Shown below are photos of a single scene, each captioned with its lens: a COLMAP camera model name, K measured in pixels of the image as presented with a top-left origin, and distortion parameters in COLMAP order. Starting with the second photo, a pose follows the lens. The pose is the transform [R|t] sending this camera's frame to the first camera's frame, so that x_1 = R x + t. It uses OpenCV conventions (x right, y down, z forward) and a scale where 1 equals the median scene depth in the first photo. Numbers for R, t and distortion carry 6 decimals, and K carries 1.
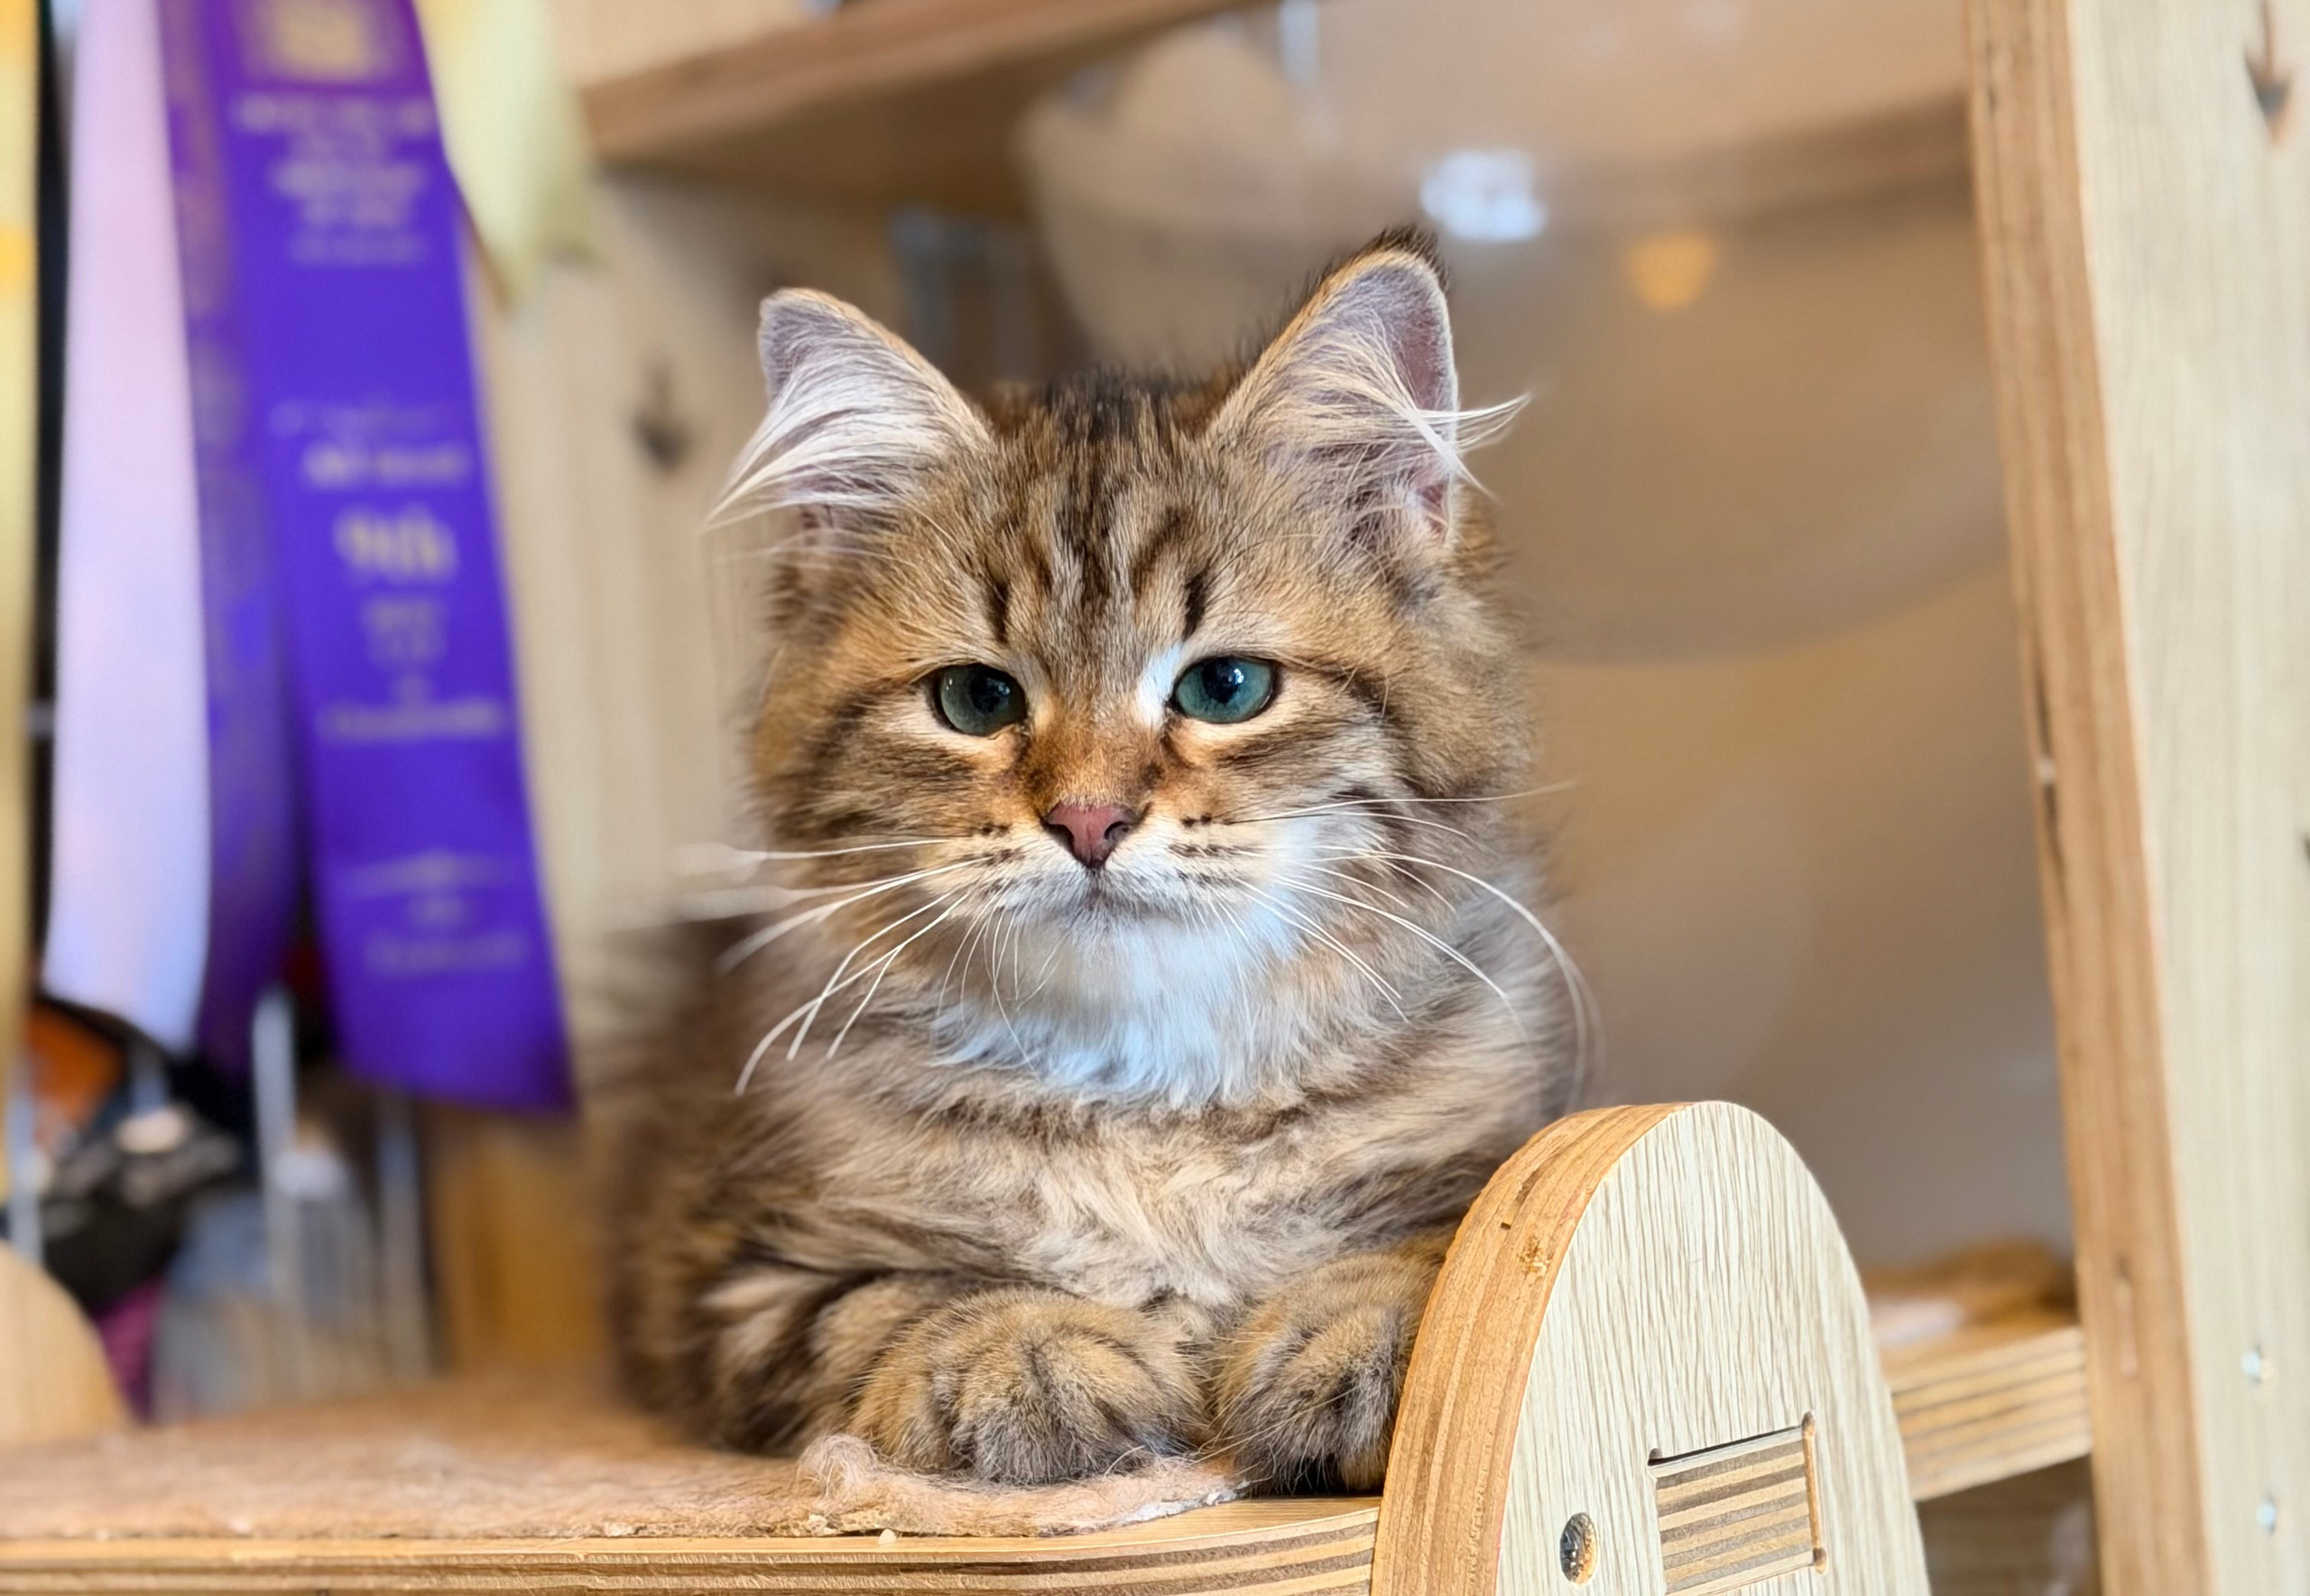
lens RADIAL K [[3966.7, 0, 1157.2], [0, 3966.7, 1149.7], [0, 0, 1]] dist [0.136721, -0.042808]
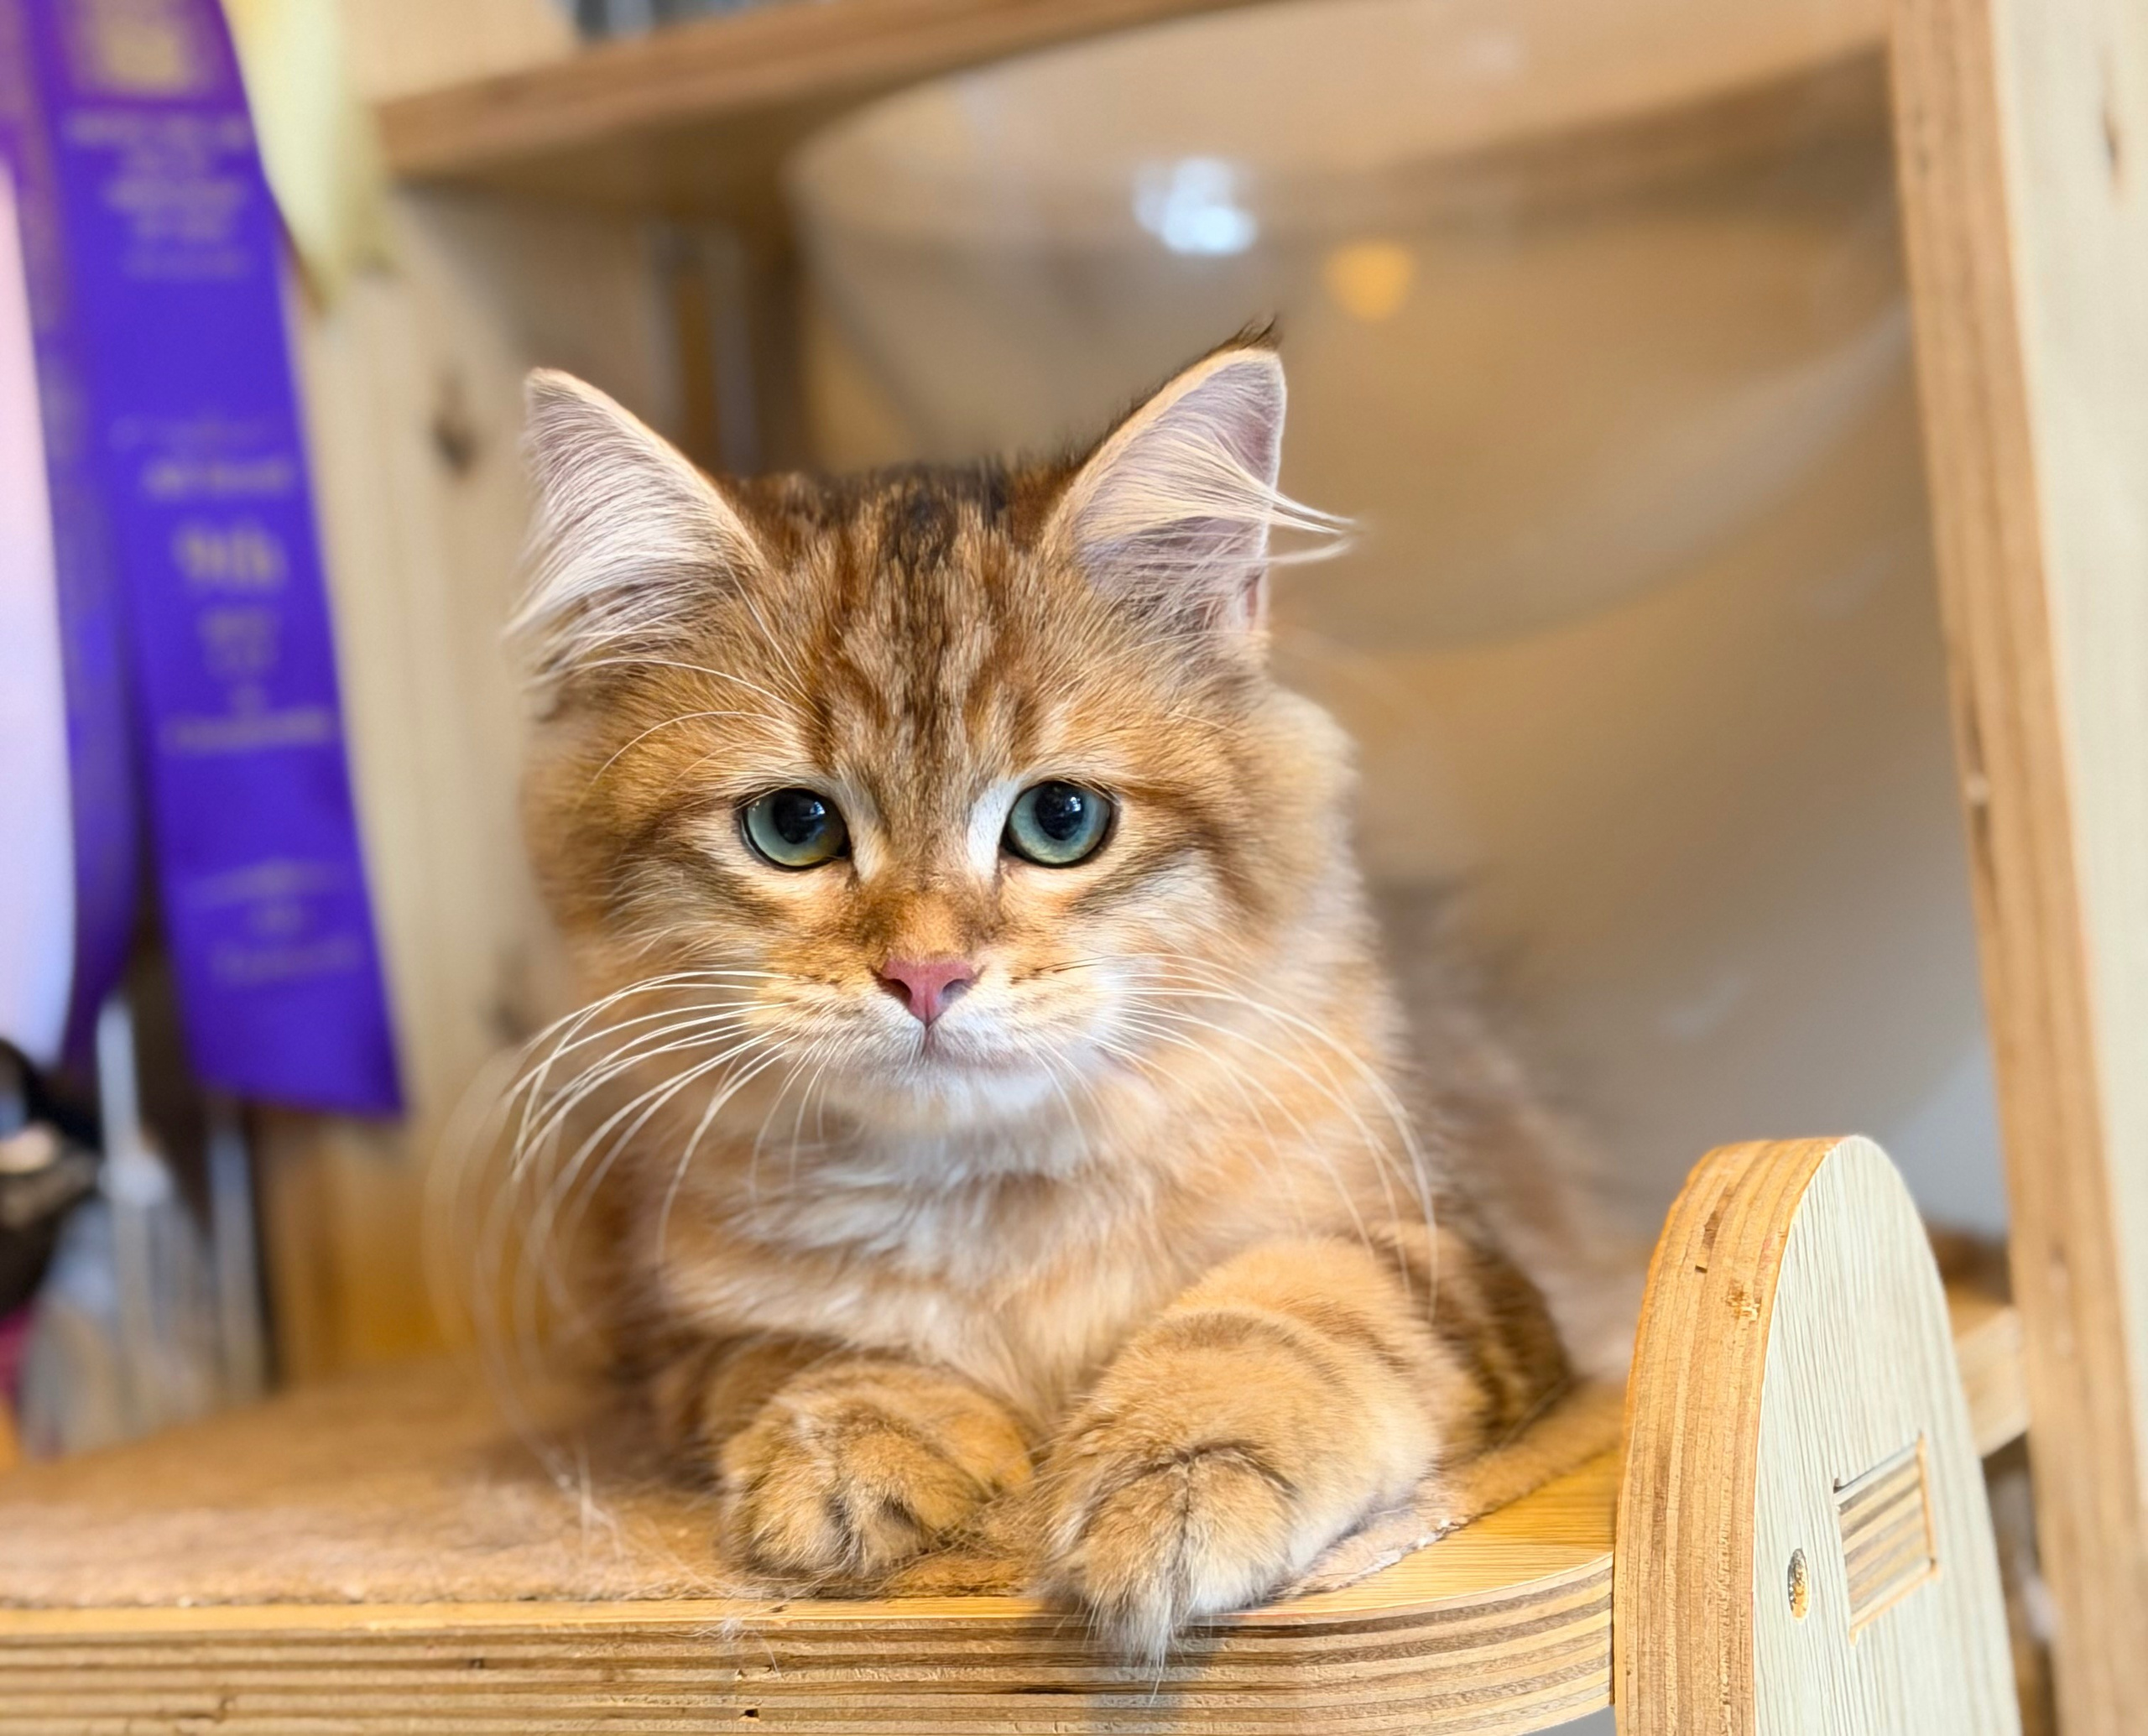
lens RADIAL K [[3729.8, 0, 1078.8], [0, 3729.8, 1018.9], [0, 0, 1]] dist [0.136784, -0.102688]
pose [[0.988701, -0.022117, 0.148258, -0.196286], [0.023134, 0.999719, -0.005141, -0.040706], [-0.148103, 0.008512, 0.988935, 0.054561]]
